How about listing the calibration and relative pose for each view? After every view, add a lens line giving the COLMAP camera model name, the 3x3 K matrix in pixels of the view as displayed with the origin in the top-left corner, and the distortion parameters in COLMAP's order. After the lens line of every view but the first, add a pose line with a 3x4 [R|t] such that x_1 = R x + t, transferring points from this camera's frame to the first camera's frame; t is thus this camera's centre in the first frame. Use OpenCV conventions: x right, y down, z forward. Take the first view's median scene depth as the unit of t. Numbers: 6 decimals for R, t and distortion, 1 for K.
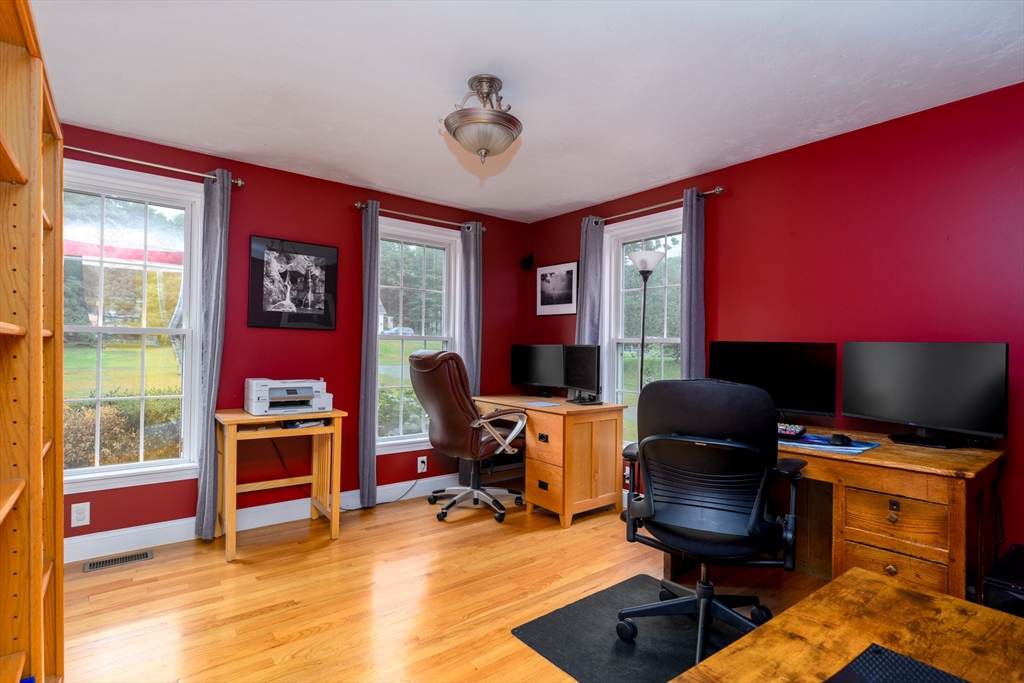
lens RADIAL K [[515.5, 0, 505.0], [0, 515.5, 346.8], [0, 0, 1]] dist [0.003897, 0.000431]
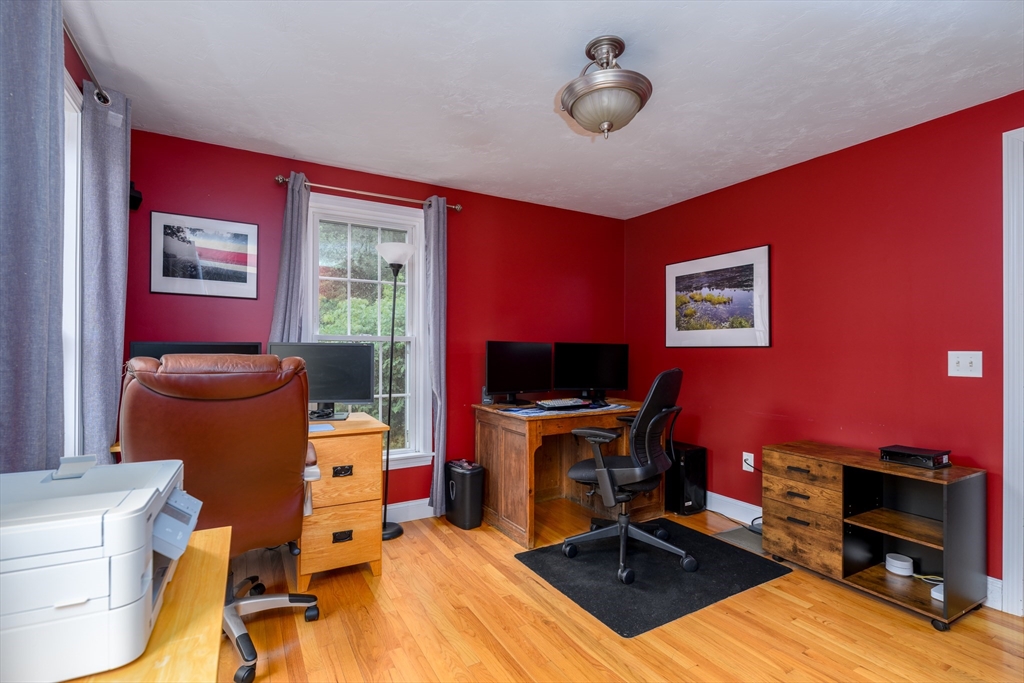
lens RADIAL K [[490.4, 0, 507.0], [0, 490.4, 346.4], [0, 0, 1]] dist [-0.002175, -0.000442]
pose [[0.128171, -0.000512, 0.991752, -0.583139], [-0.003795, 0.999992, 0.001007, -0.000276], [-0.991745, -0.003893, 0.128168, 0.688743]]
